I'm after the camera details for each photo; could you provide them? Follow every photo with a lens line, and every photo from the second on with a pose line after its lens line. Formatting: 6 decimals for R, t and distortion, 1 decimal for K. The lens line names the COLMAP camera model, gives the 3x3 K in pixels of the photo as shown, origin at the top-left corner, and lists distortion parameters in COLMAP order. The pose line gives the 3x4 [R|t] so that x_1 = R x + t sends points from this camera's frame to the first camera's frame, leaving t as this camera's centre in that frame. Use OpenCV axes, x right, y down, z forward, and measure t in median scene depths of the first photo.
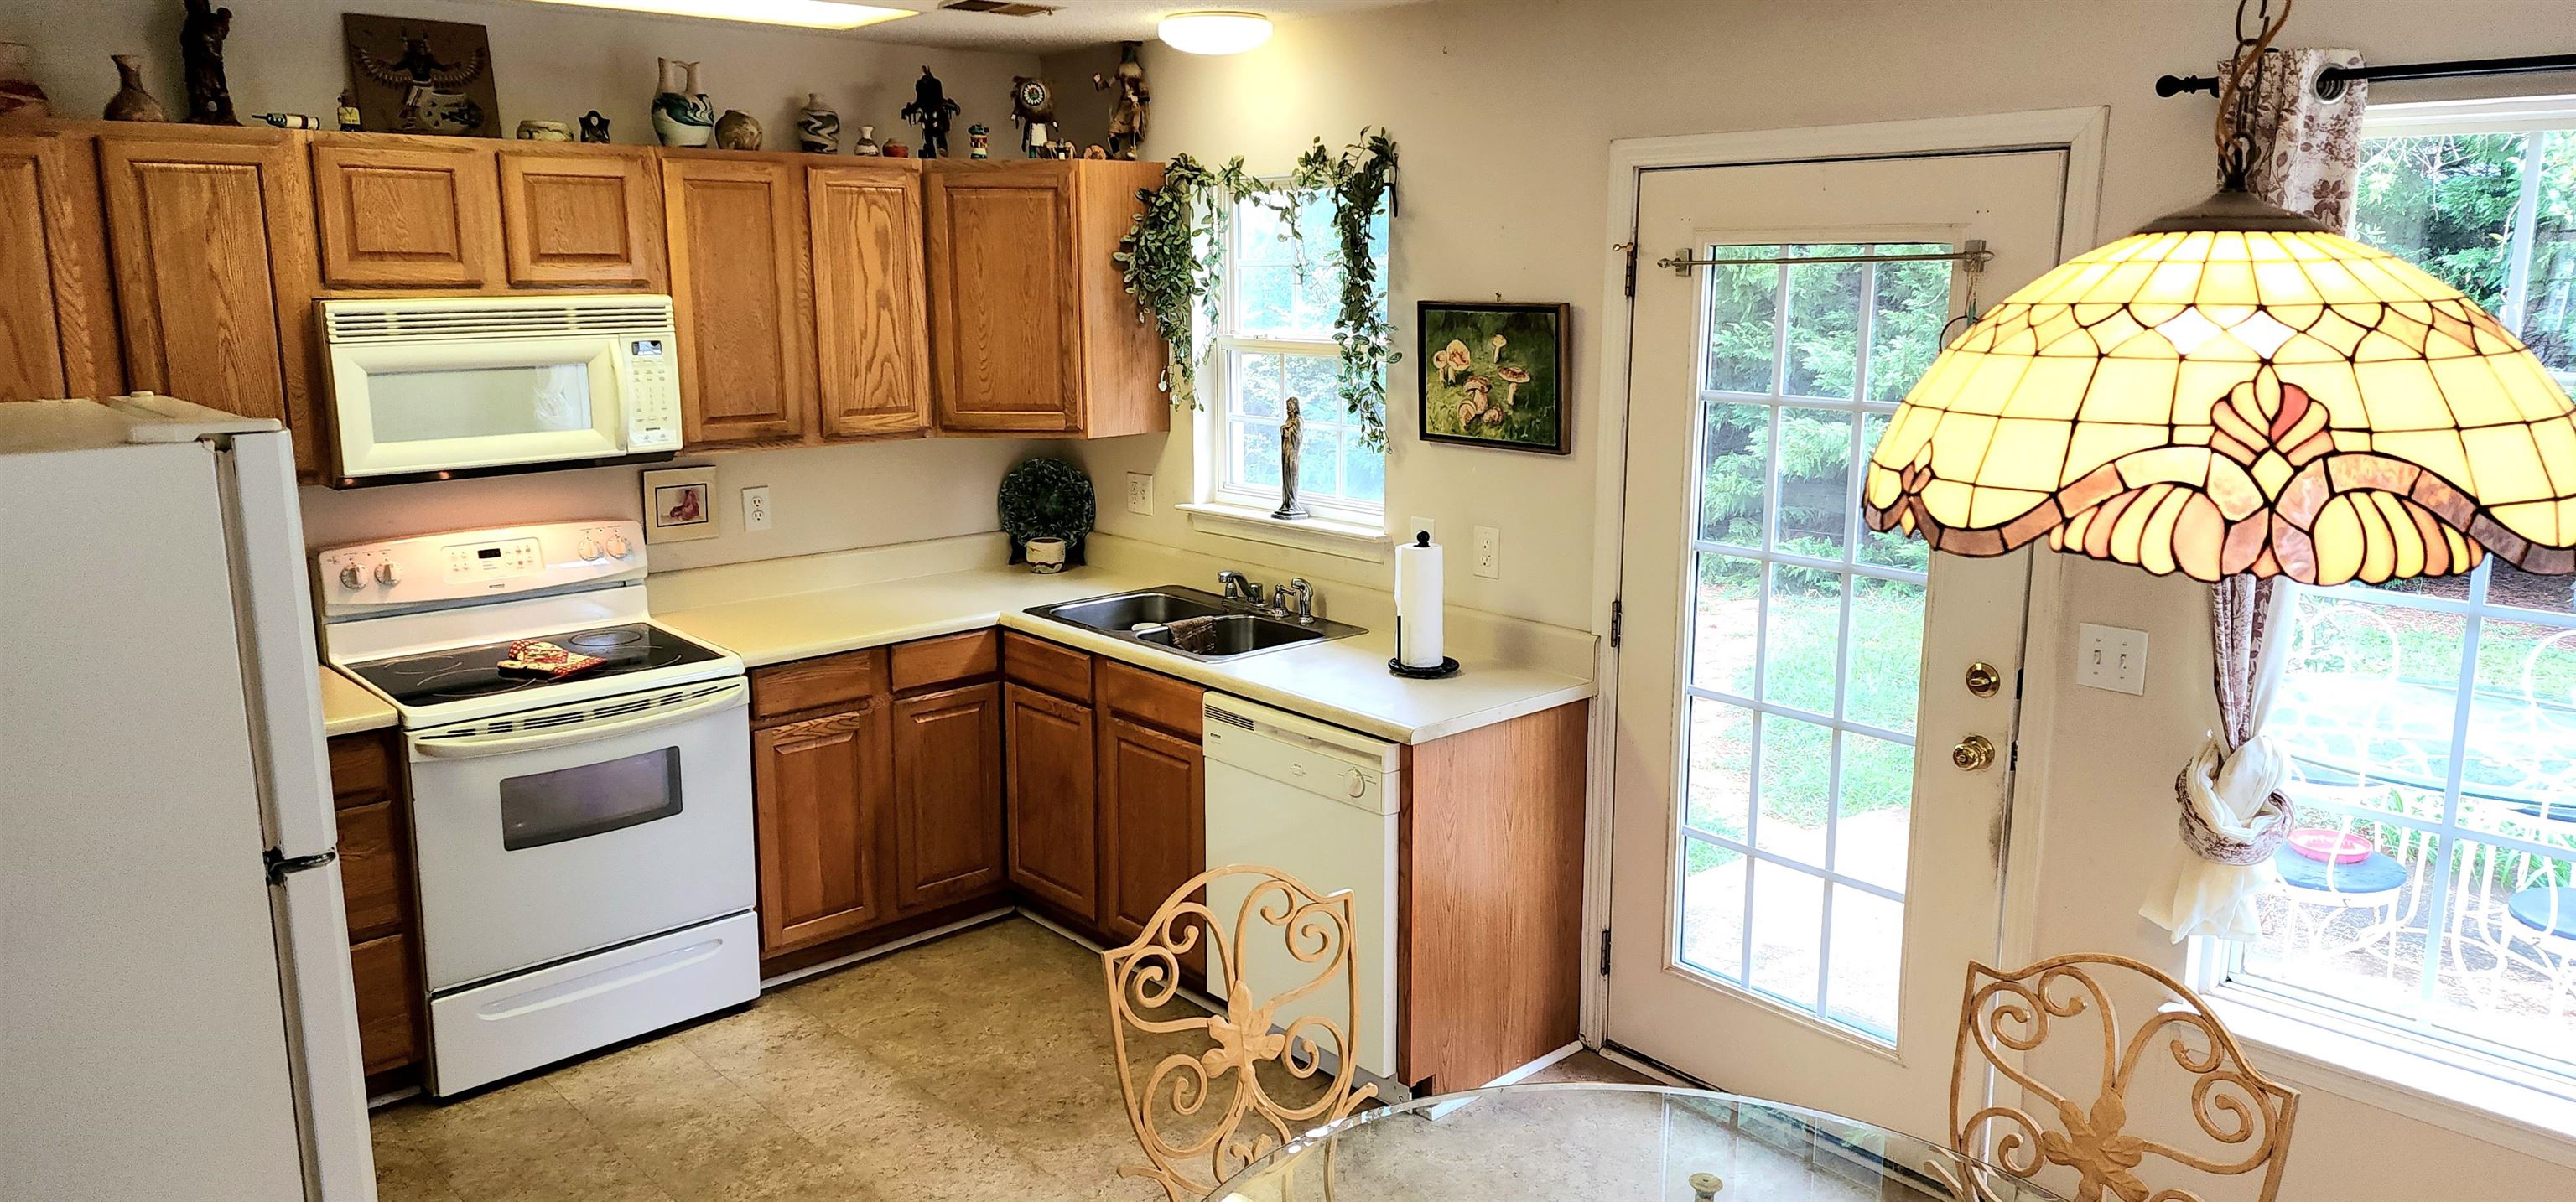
lens RADIAL K [[1690.8, 0, 1230.5], [0, 1690.8, 556.9], [0, 0, 1]] dist [0.110064, -0.062281]
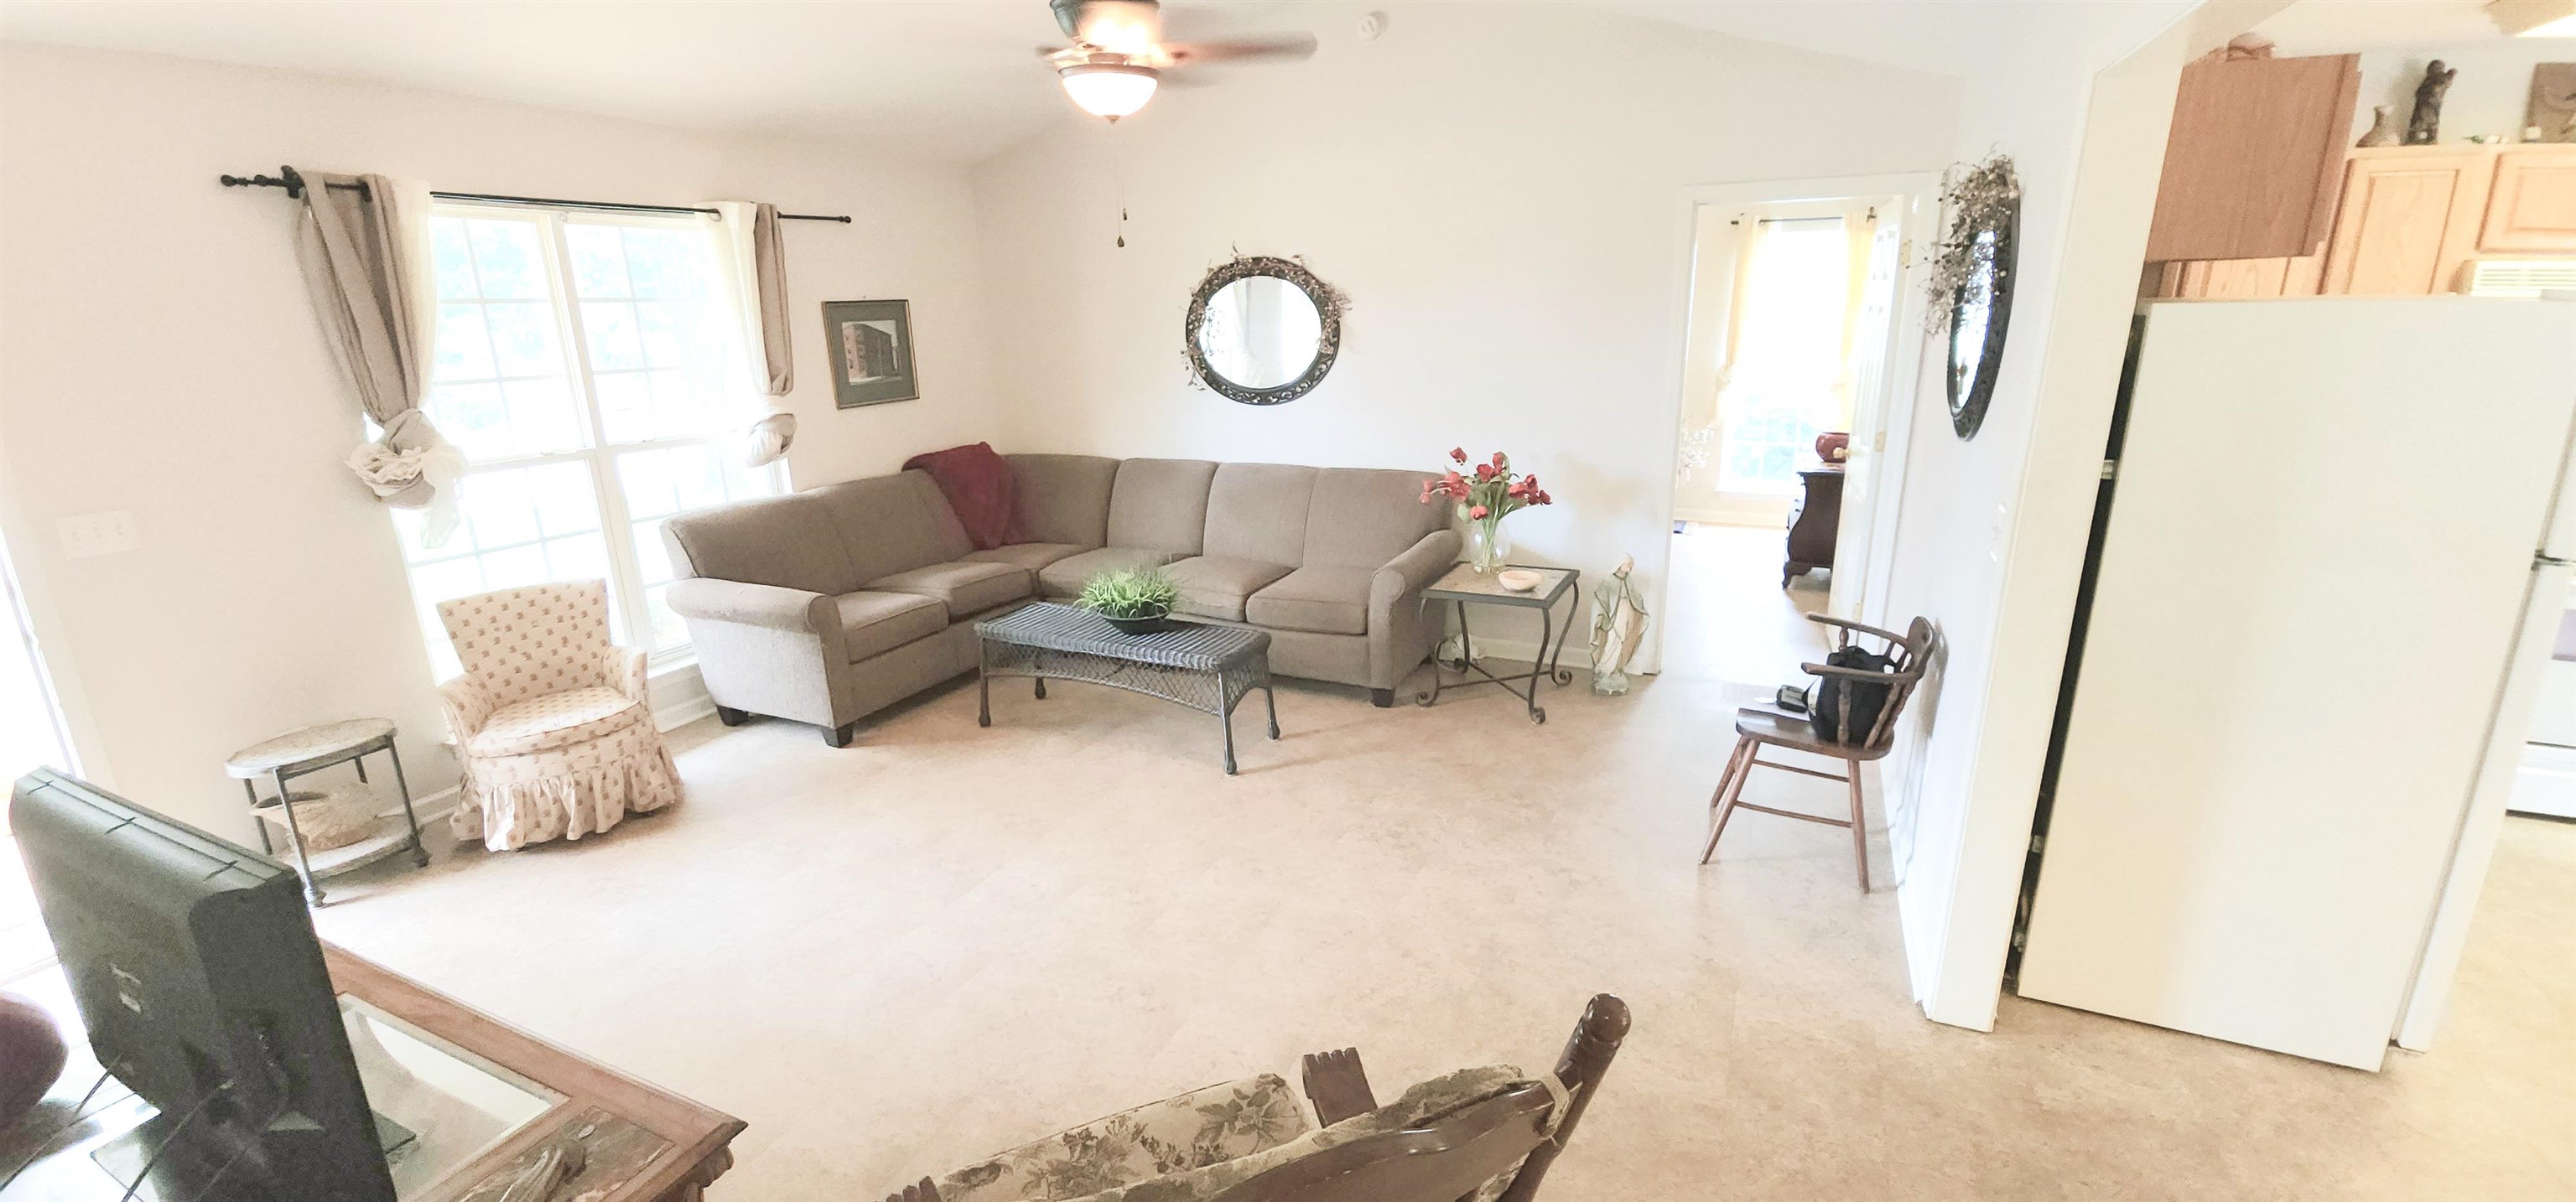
lens RADIAL K [[1074.5, 0, 1276.9], [0, 1074.5, 606.9], [0, 0, 1]] dist [0.022180, -0.012444]
pose [[0.433184, 0.243448, -0.867805, -0.088634], [-0.156271, 0.968535, 0.193700, 0.117815], [0.887655, 0.051705, 0.457598, -0.314298]]
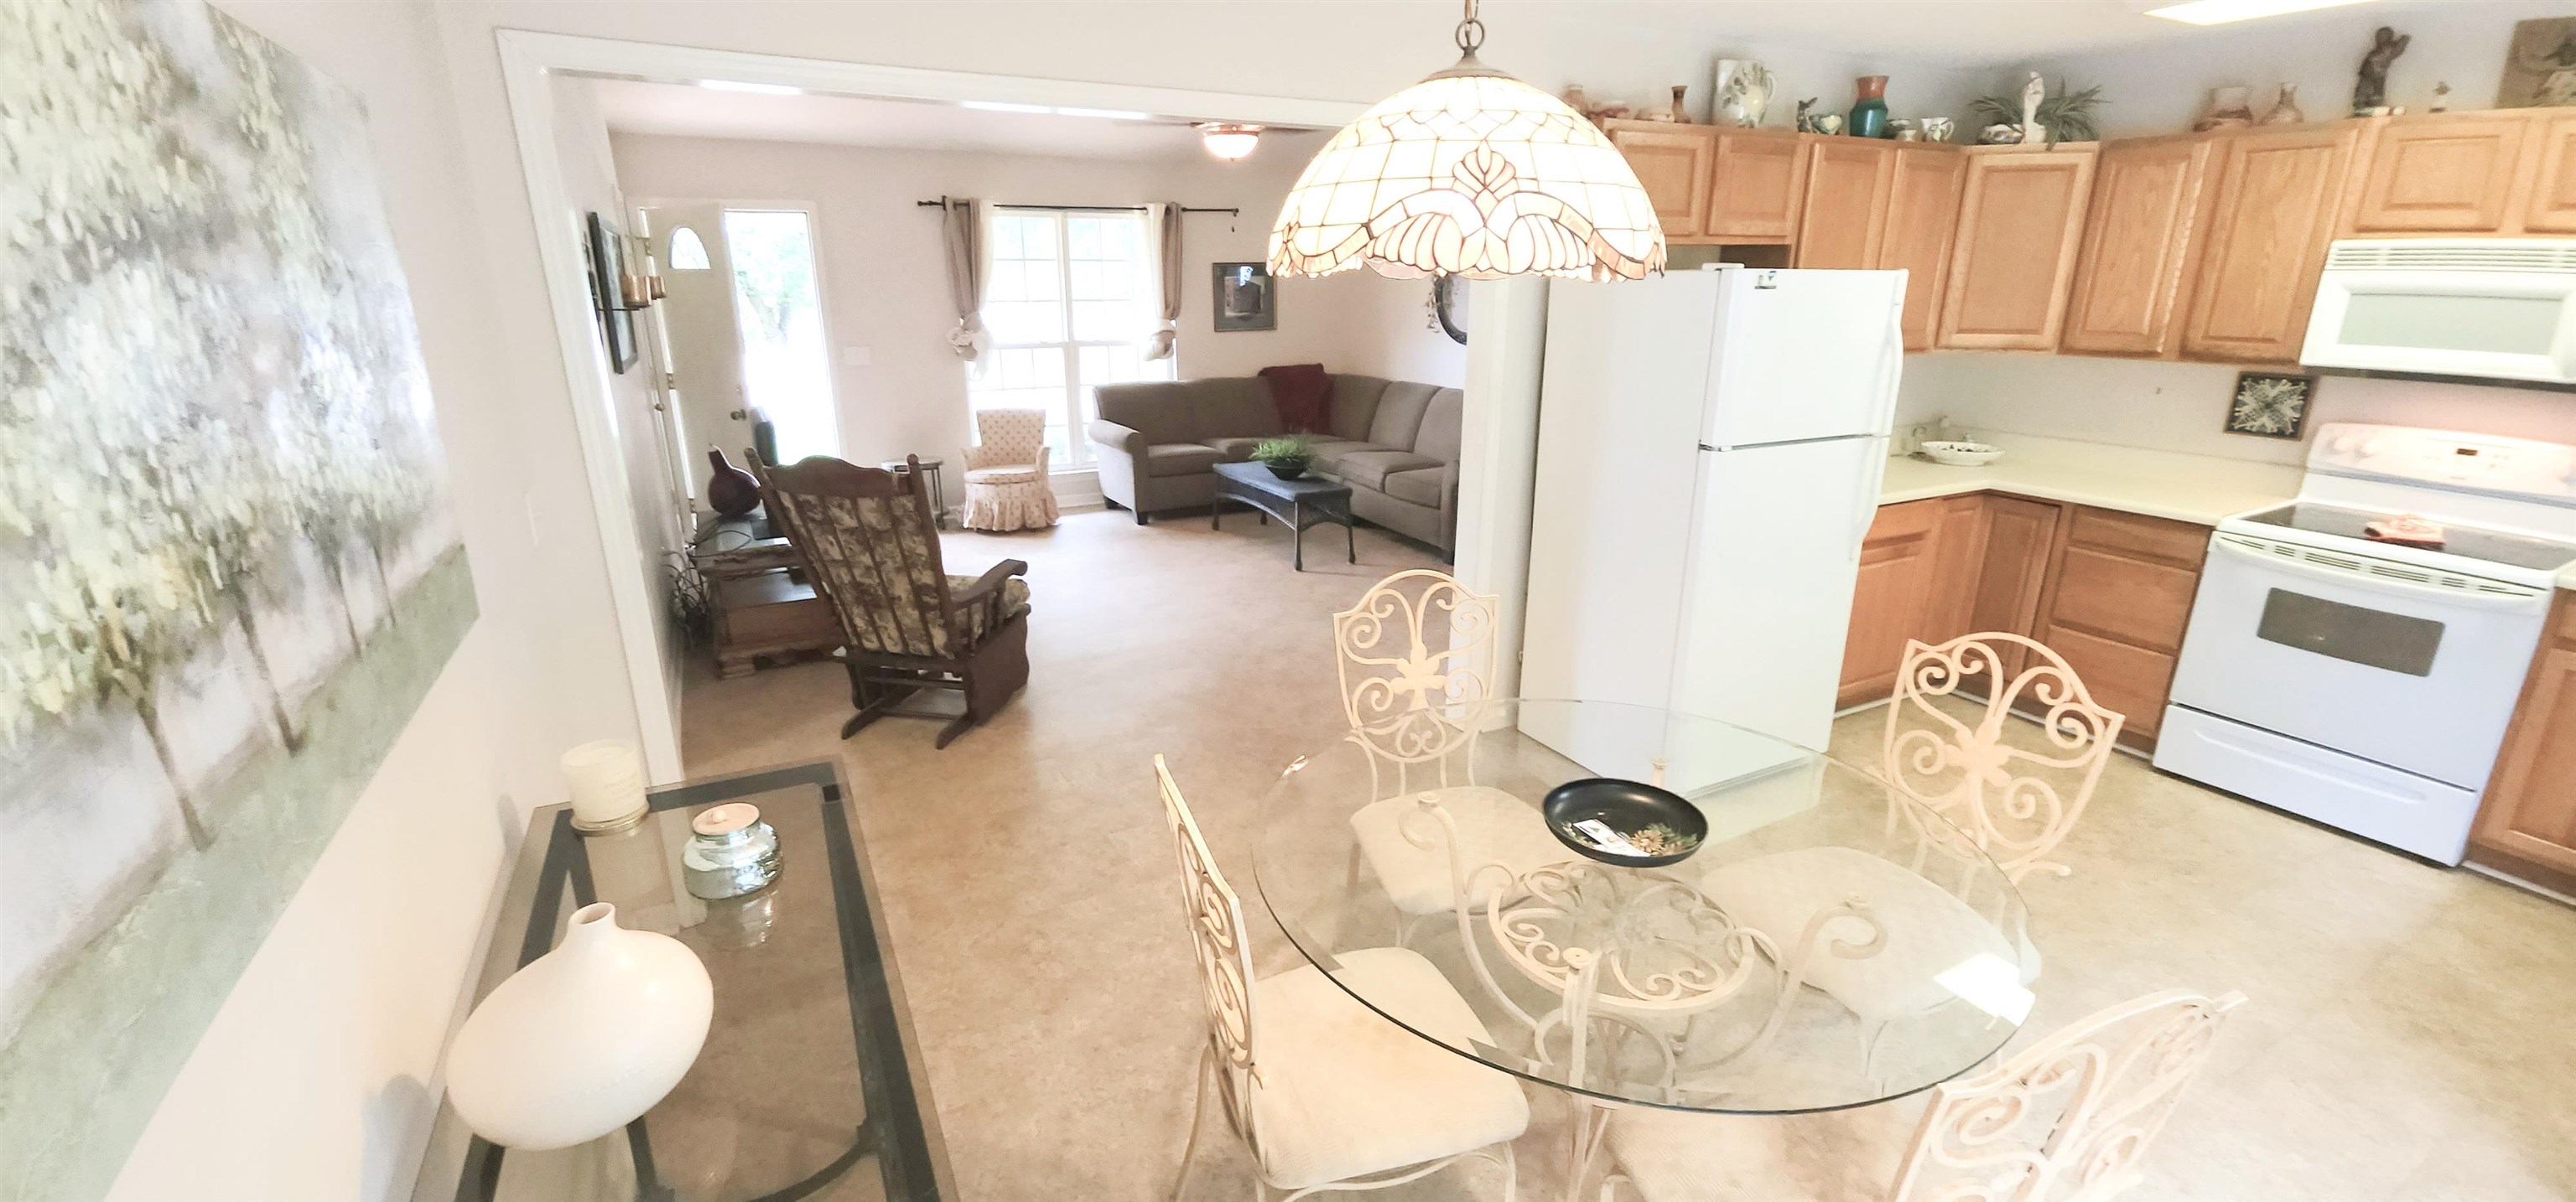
lens RADIAL K [[1074.5, 0, 1276.9], [0, 1074.5, 606.9], [0, 0, 1]] dist [0.022180, -0.012444]
pose [[-0.194719, 0.293245, -0.935998, 0.583429], [-0.187036, 0.925653, 0.328914, 0.003944], [0.962861, 0.239111, -0.125394, 0.330488]]
